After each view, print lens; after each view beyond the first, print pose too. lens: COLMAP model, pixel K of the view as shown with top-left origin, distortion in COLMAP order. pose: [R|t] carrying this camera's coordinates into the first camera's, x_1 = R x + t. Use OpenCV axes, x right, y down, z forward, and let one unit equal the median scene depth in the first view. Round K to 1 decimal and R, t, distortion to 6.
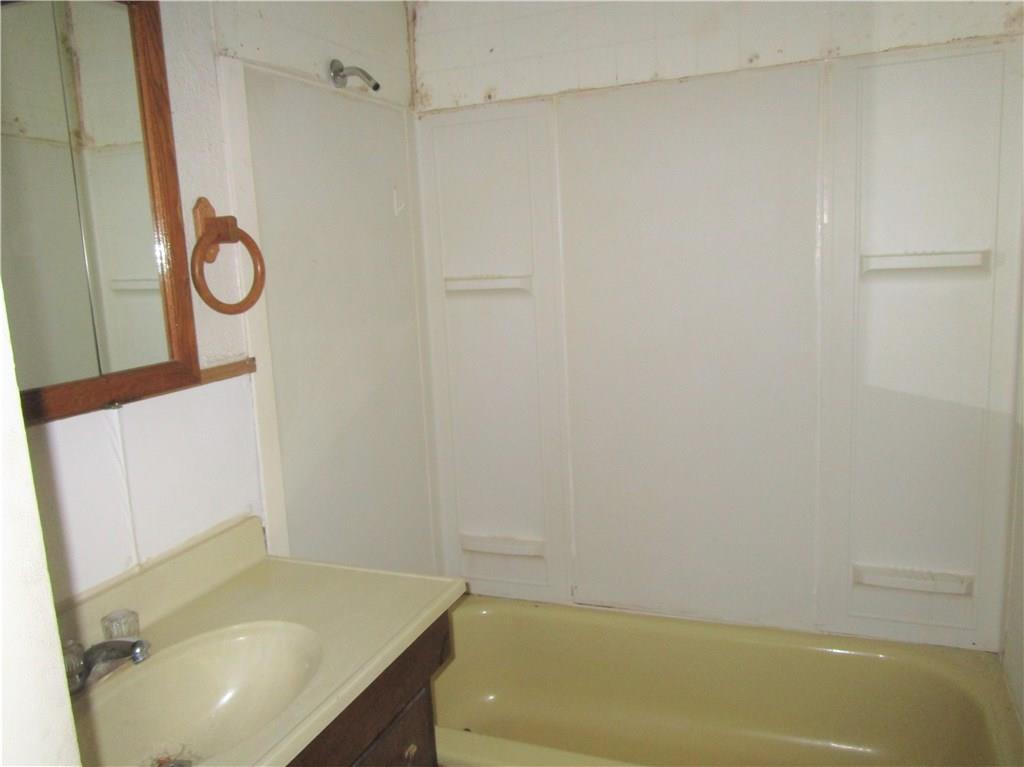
lens RADIAL K [[787.8, 0, 515.6], [0, 787.8, 383.5], [0, 0, 1]] dist [-0.024733, 0.015499]
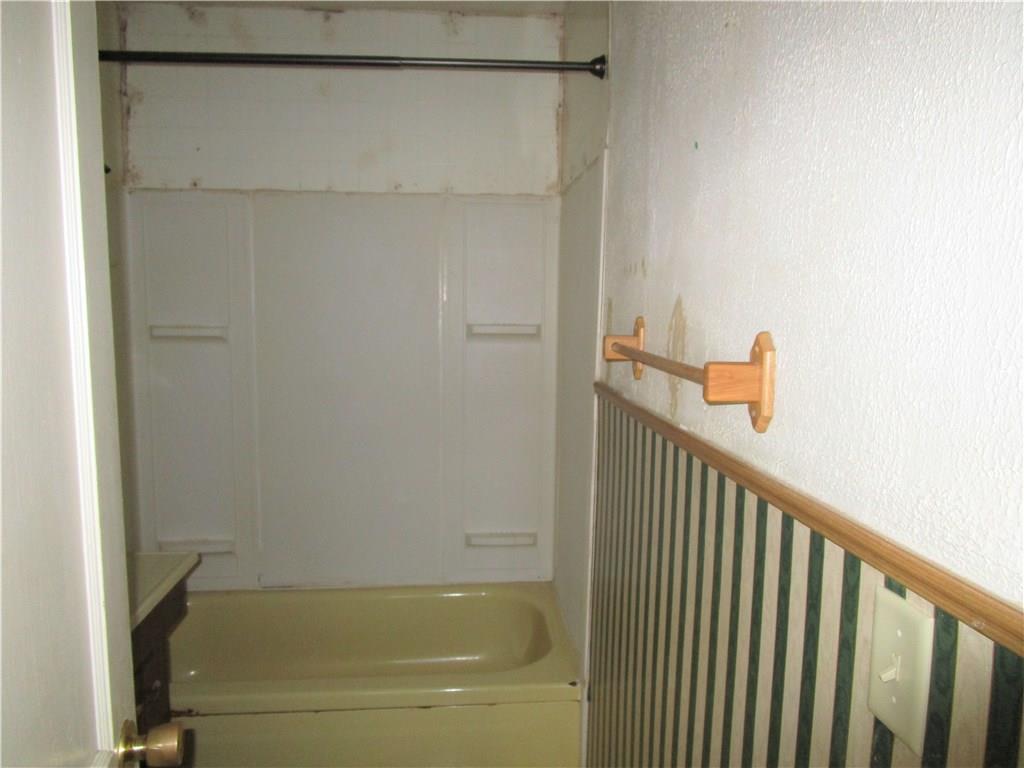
lens RADIAL K [[787.8, 0, 512.3], [0, 787.8, 385.0], [0, 0, 1]] dist [-0.024733, 0.015499]
pose [[0.895612, 0.010274, 0.444717, -0.135548], [0.015258, 0.998435, -0.053795, 0.032975], [-0.444574, 0.054965, 0.894054, -0.340087]]
